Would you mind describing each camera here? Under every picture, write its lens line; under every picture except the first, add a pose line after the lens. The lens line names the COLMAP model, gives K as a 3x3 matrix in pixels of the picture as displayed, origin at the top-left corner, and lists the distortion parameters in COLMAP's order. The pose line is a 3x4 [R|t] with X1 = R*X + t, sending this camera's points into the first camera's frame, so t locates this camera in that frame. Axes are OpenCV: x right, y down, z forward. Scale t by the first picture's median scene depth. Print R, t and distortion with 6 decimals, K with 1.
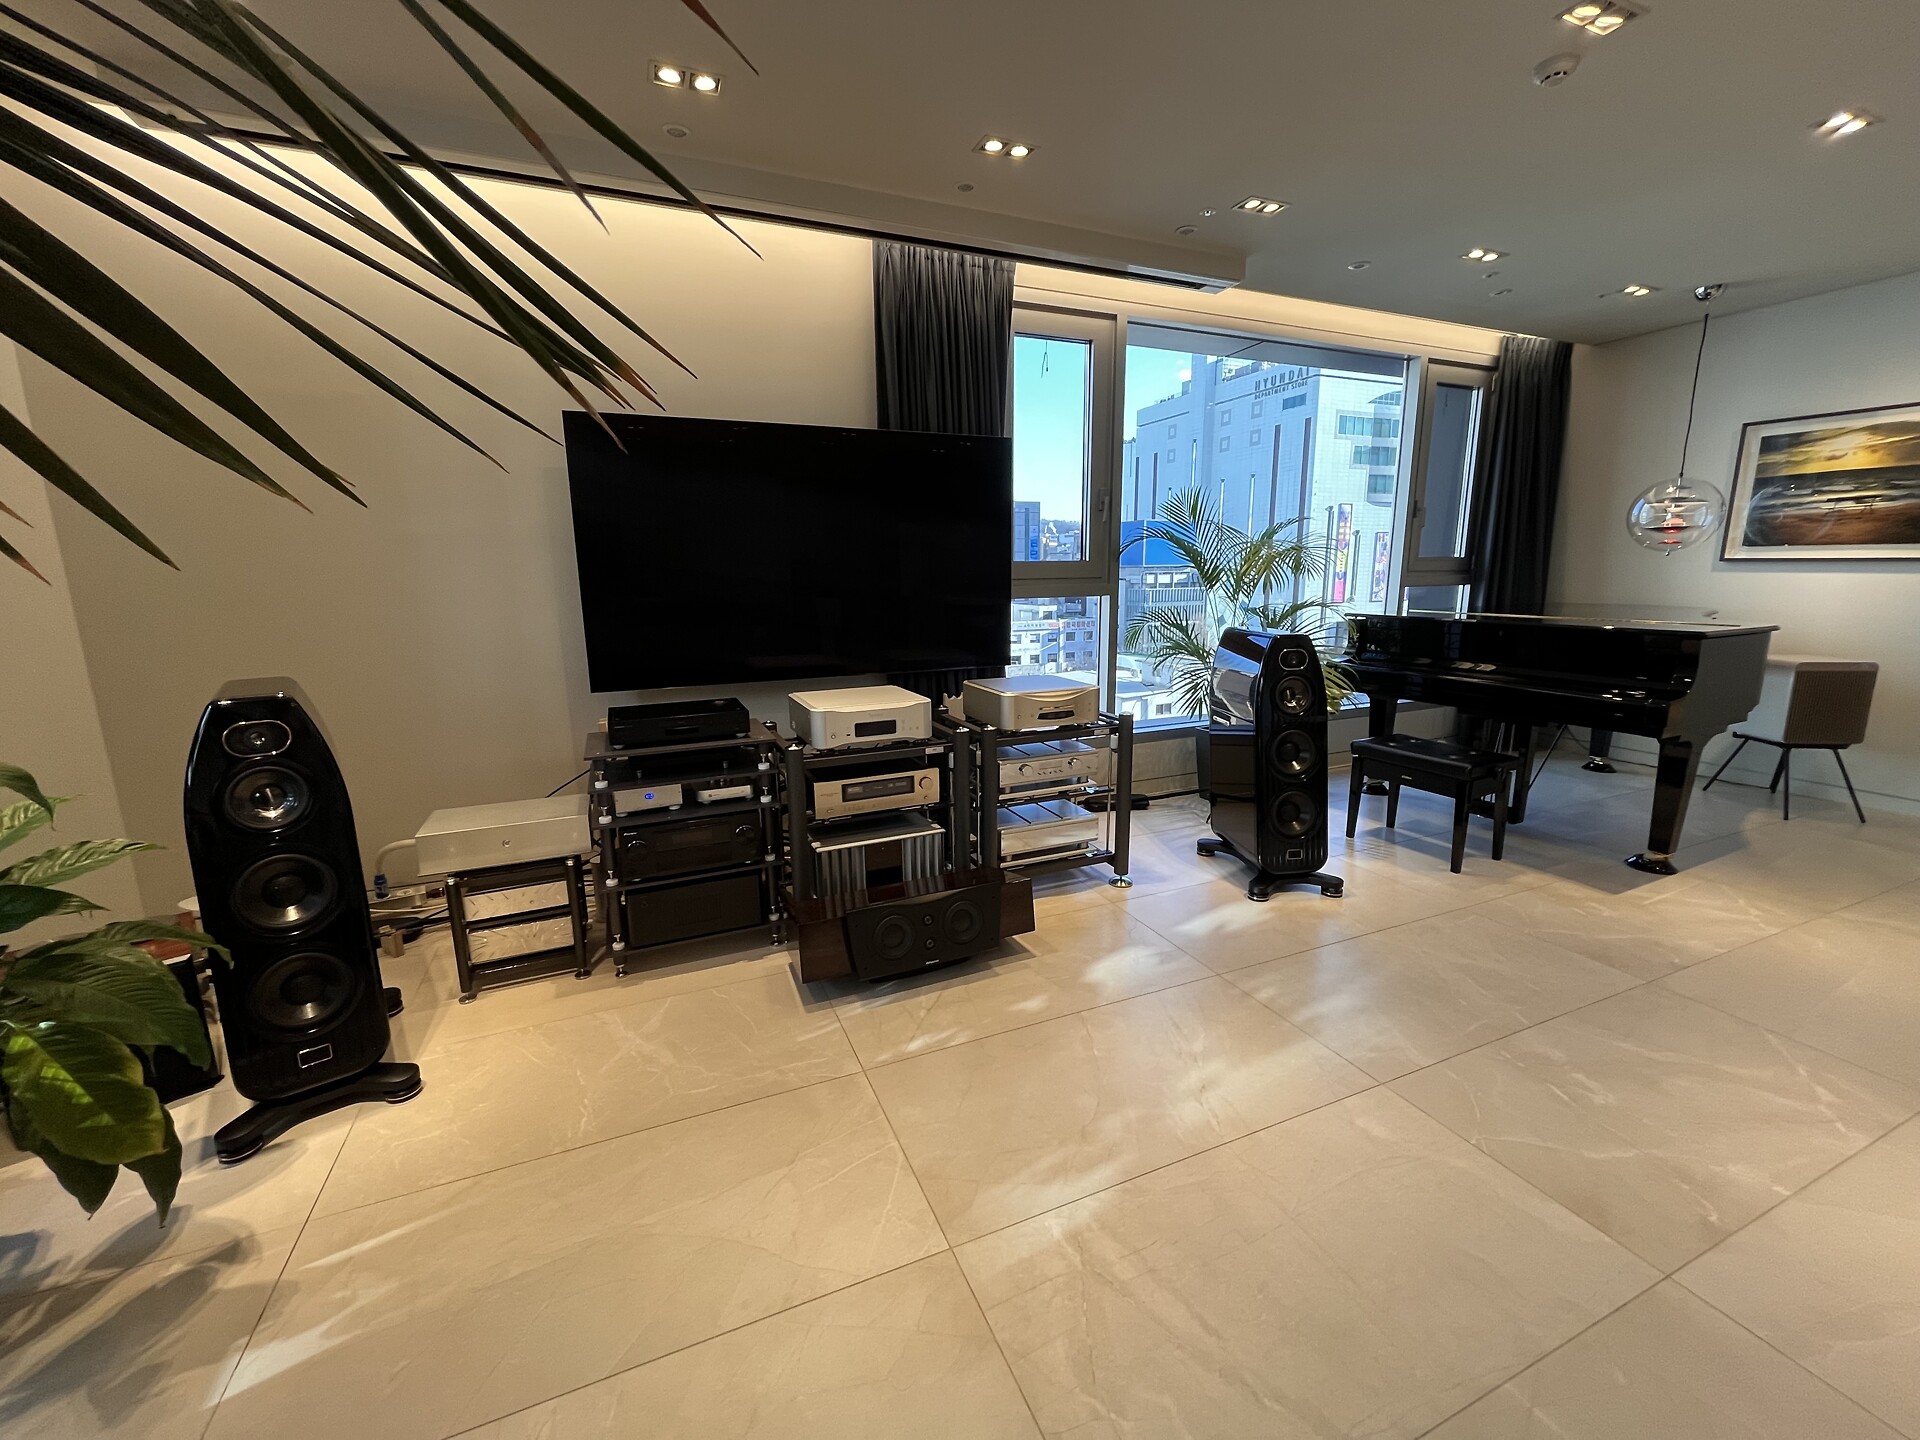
lens RADIAL K [[771.9, 0, 960.1], [0, 771.9, 721.7], [0, 0, 1]] dist [-0.003815, -0.000238]
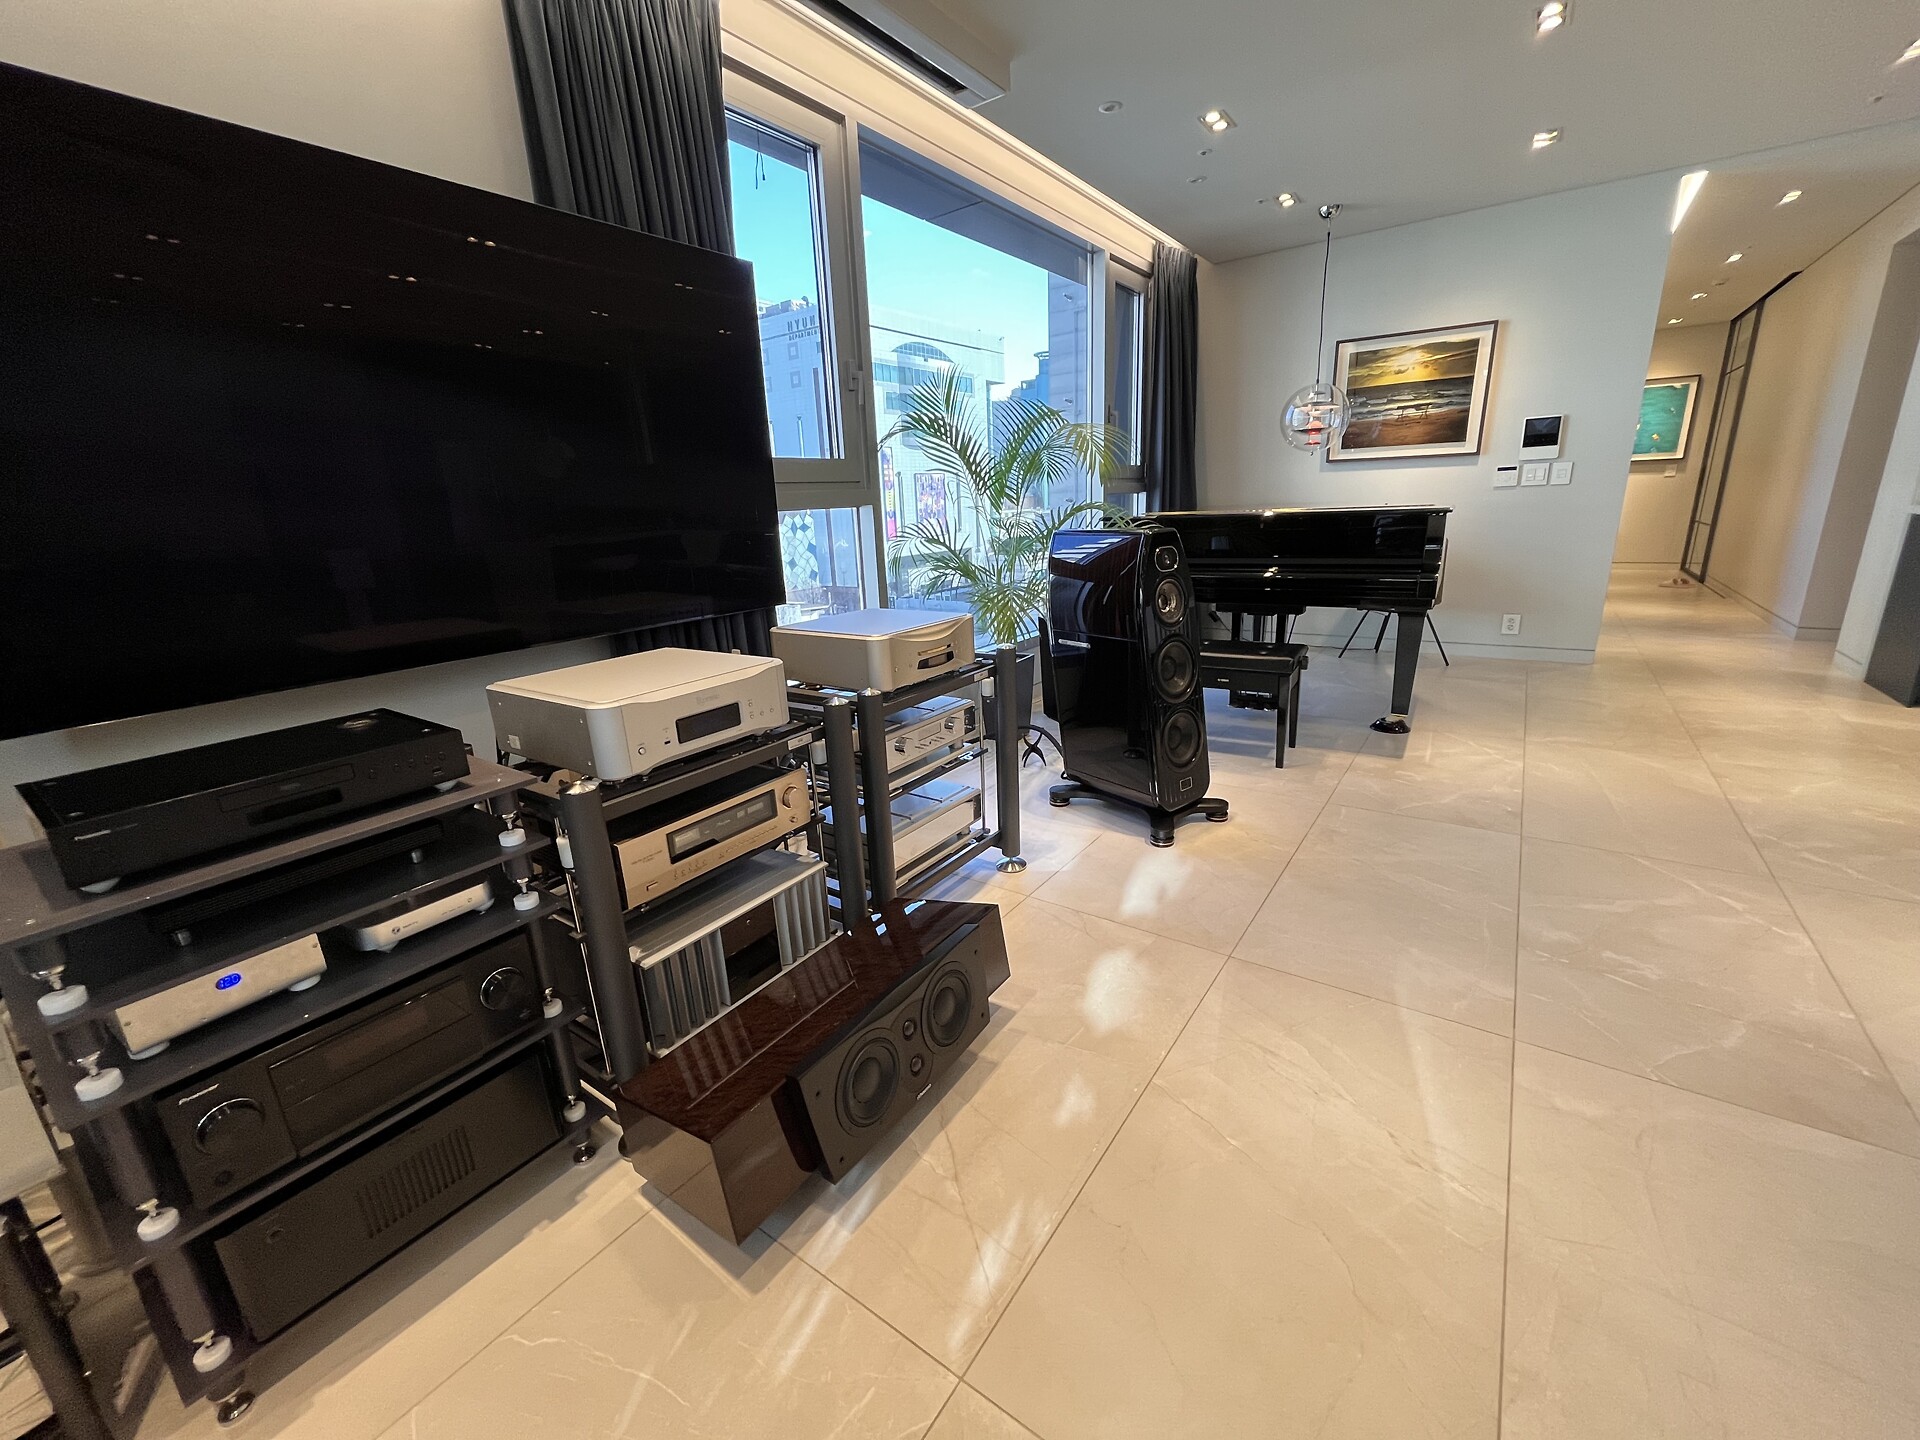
lens RADIAL K [[771.9, 0, 959.2], [0, 771.9, 720.3], [0, 0, 1]] dist [-0.003815, -0.000238]
pose [[0.856295, -0.167215, 0.488670, -0.203226], [0.134998, 0.985712, 0.100737, -0.022265], [-0.498533, -0.020291, 0.866633, 0.377579]]
